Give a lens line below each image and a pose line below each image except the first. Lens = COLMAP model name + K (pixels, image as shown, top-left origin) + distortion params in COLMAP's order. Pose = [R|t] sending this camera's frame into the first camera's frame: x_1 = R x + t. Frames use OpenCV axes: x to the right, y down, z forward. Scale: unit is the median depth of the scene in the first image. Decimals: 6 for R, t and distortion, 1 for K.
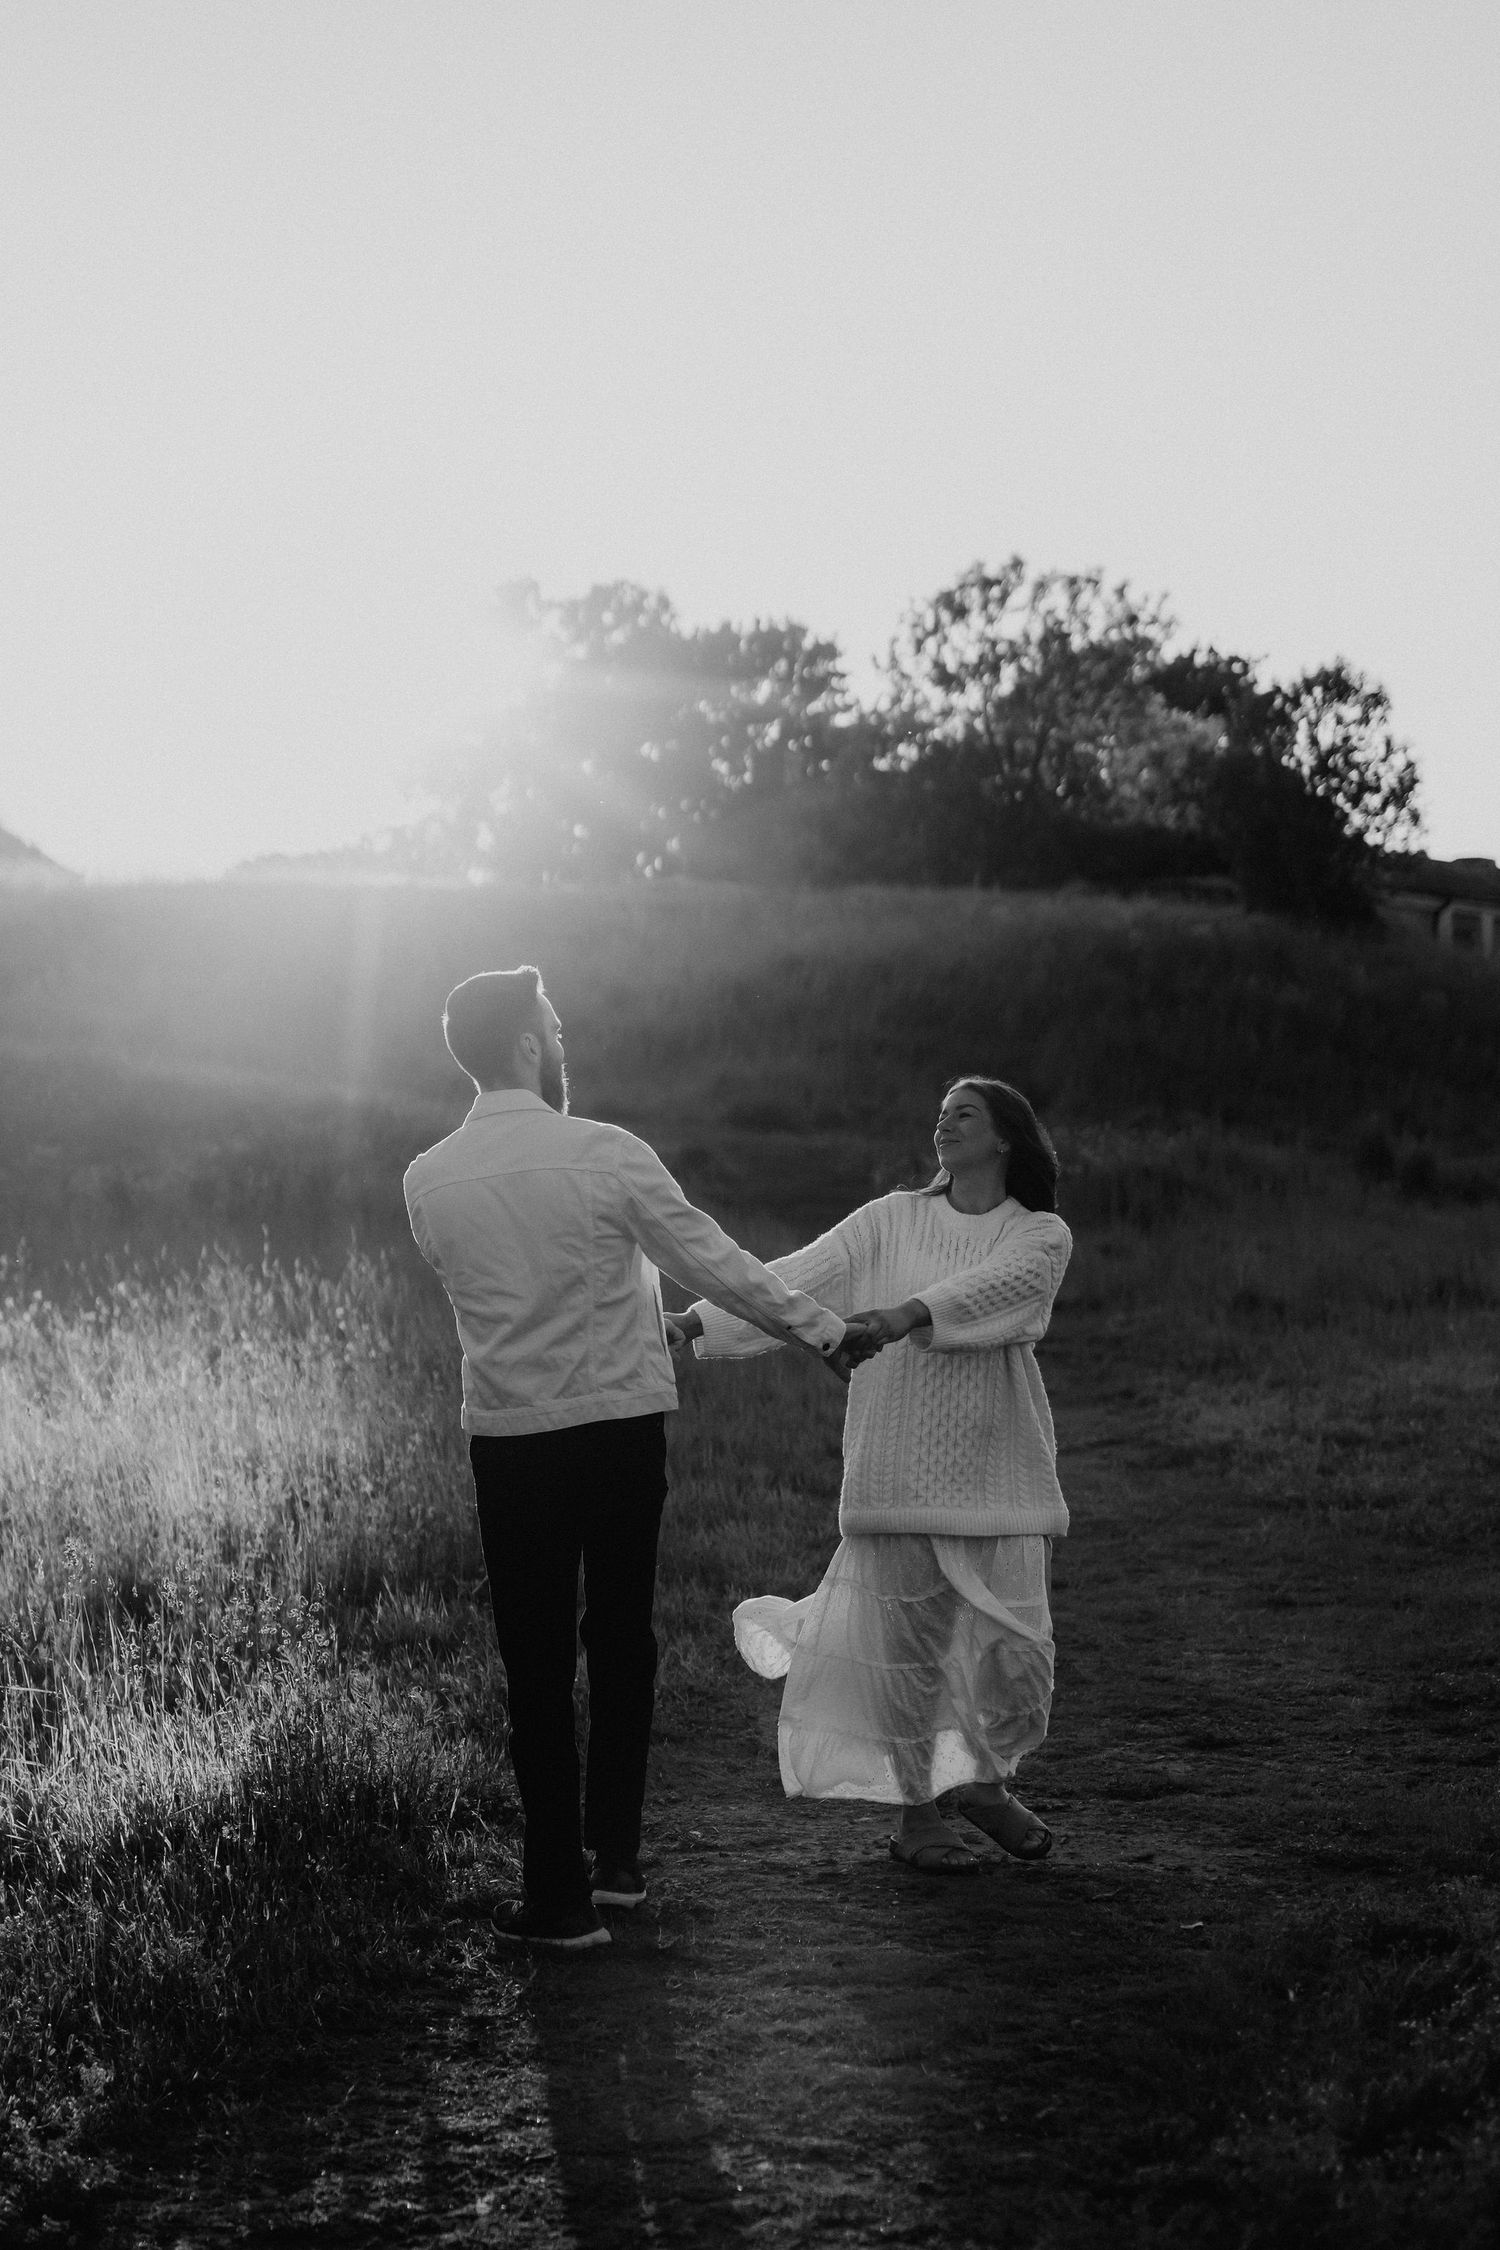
lens RADIAL K [[3272.9, 0, 751.8], [0, 3272.9, 1184.2], [0, 0, 1]] dist [-0.017004, -0.036973]
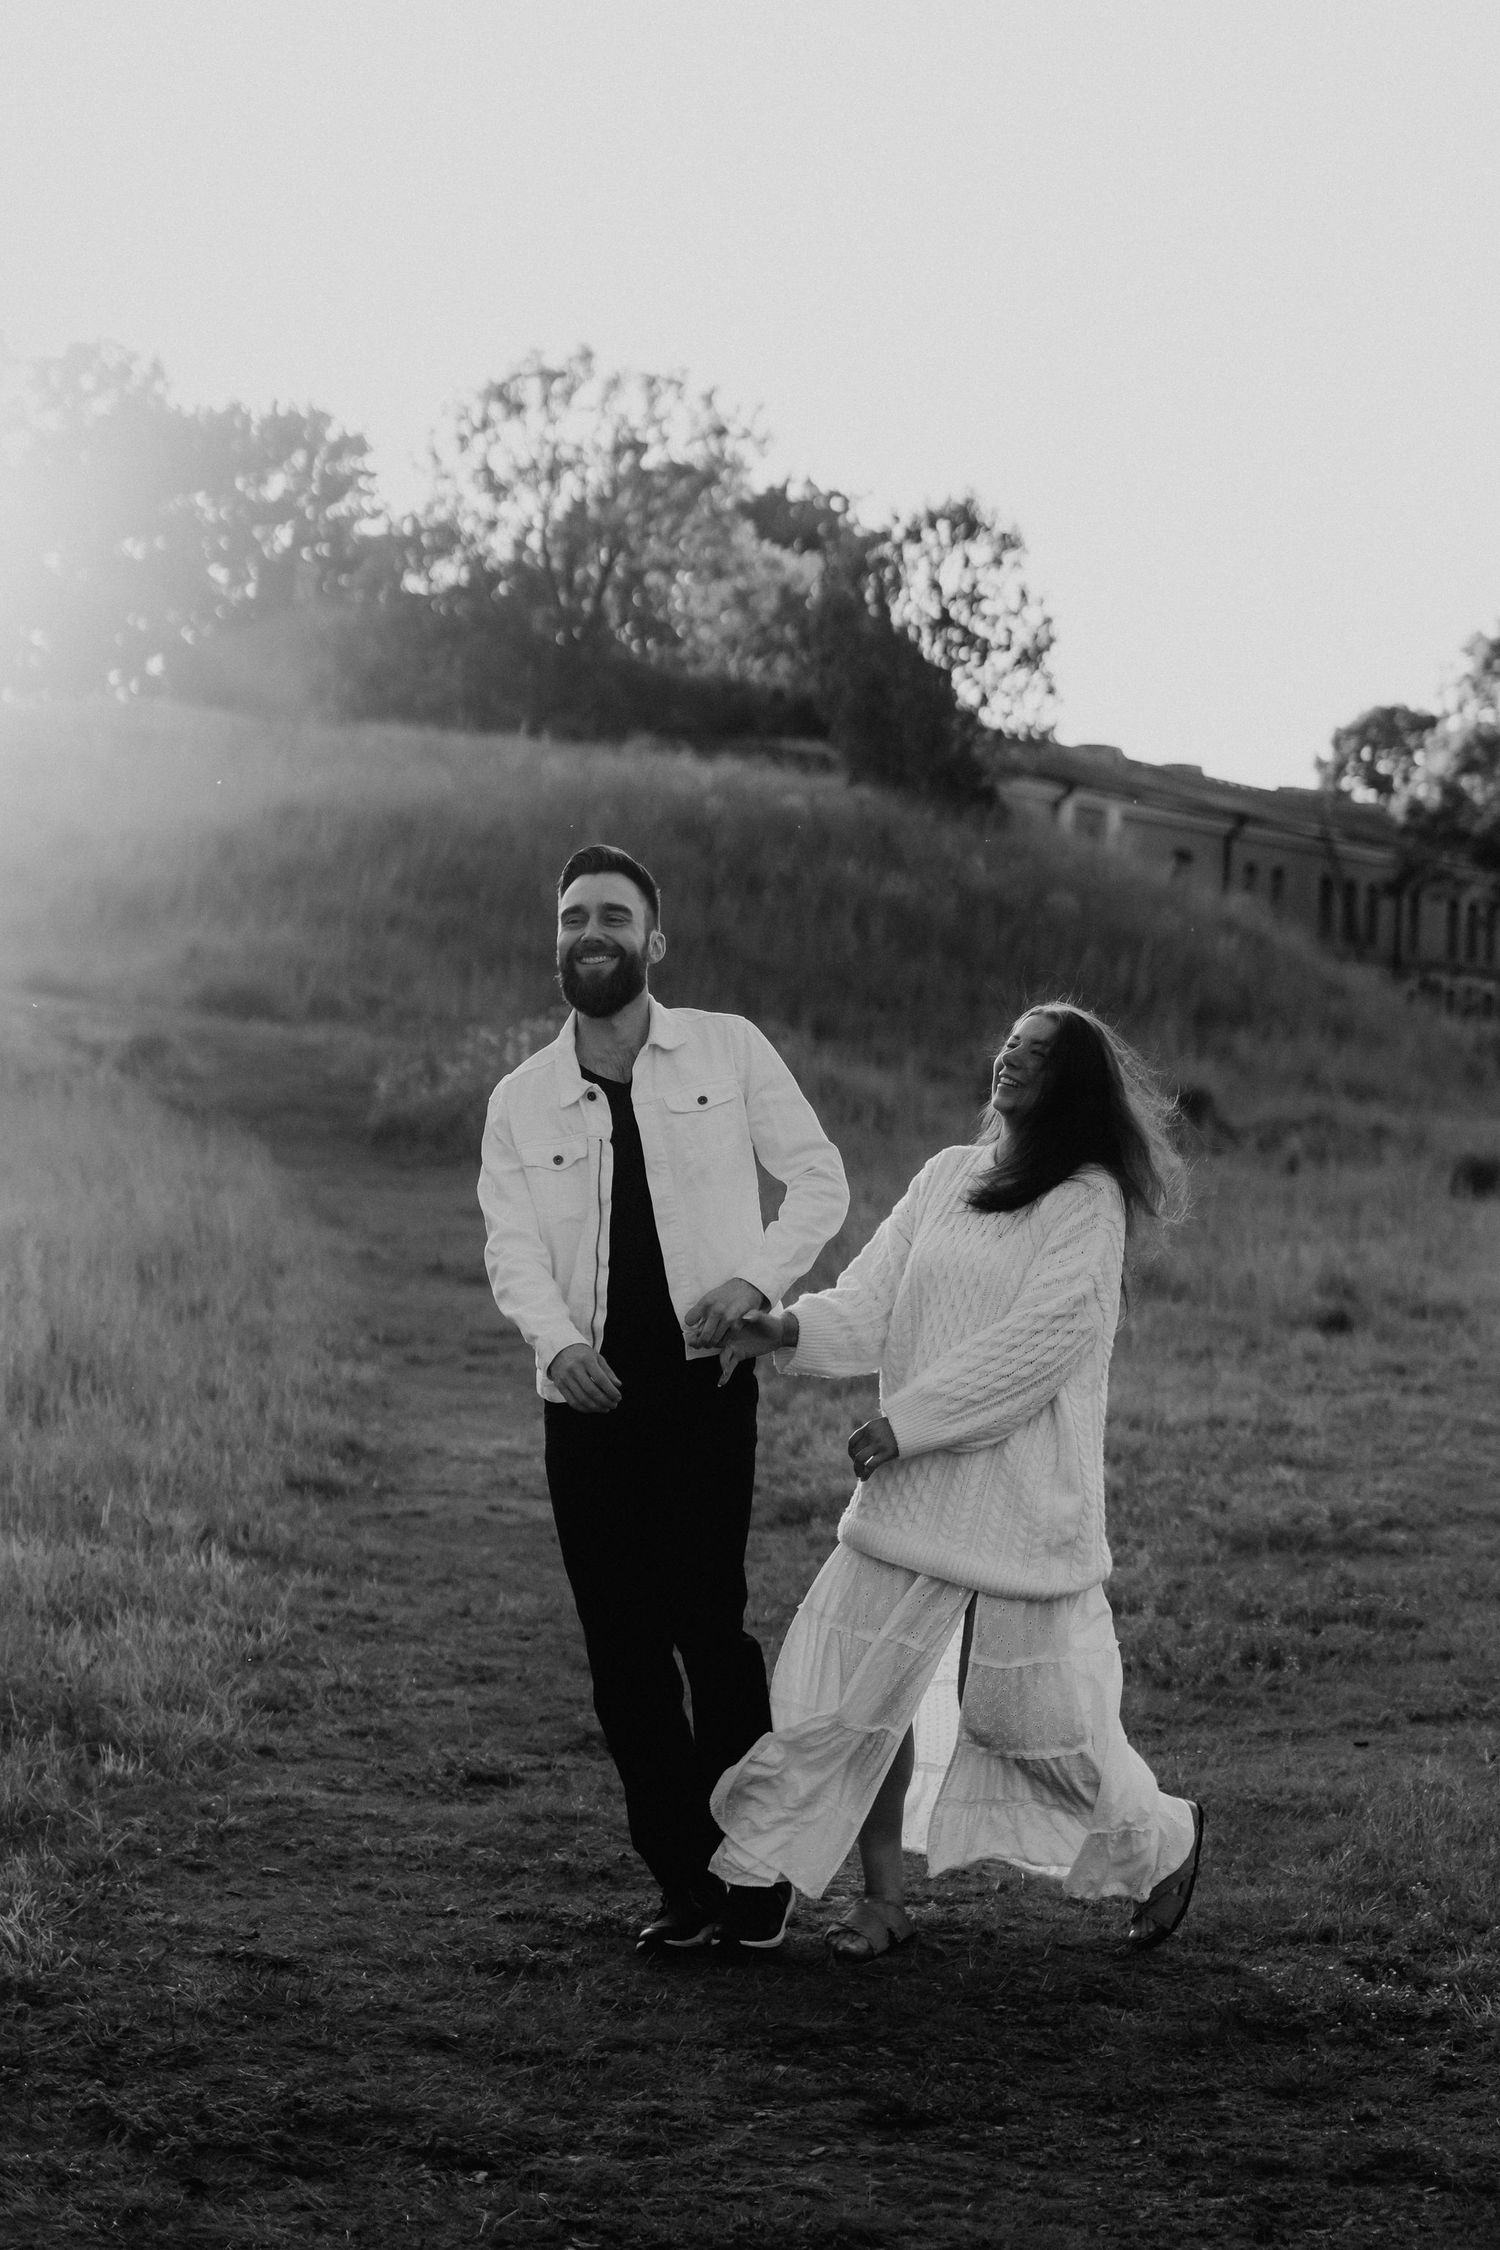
lens RADIAL K [[3272.9, 0, 751.8], [0, 3272.9, 1184.2], [0, 0, 1]] dist [-0.017004, -0.036973]
pose [[0.987775, 0.044892, 0.149282, 0.007517], [-0.049653, 0.998365, 0.028318, -0.003832], [-0.147766, -0.035385, 0.988389, 0.163703]]
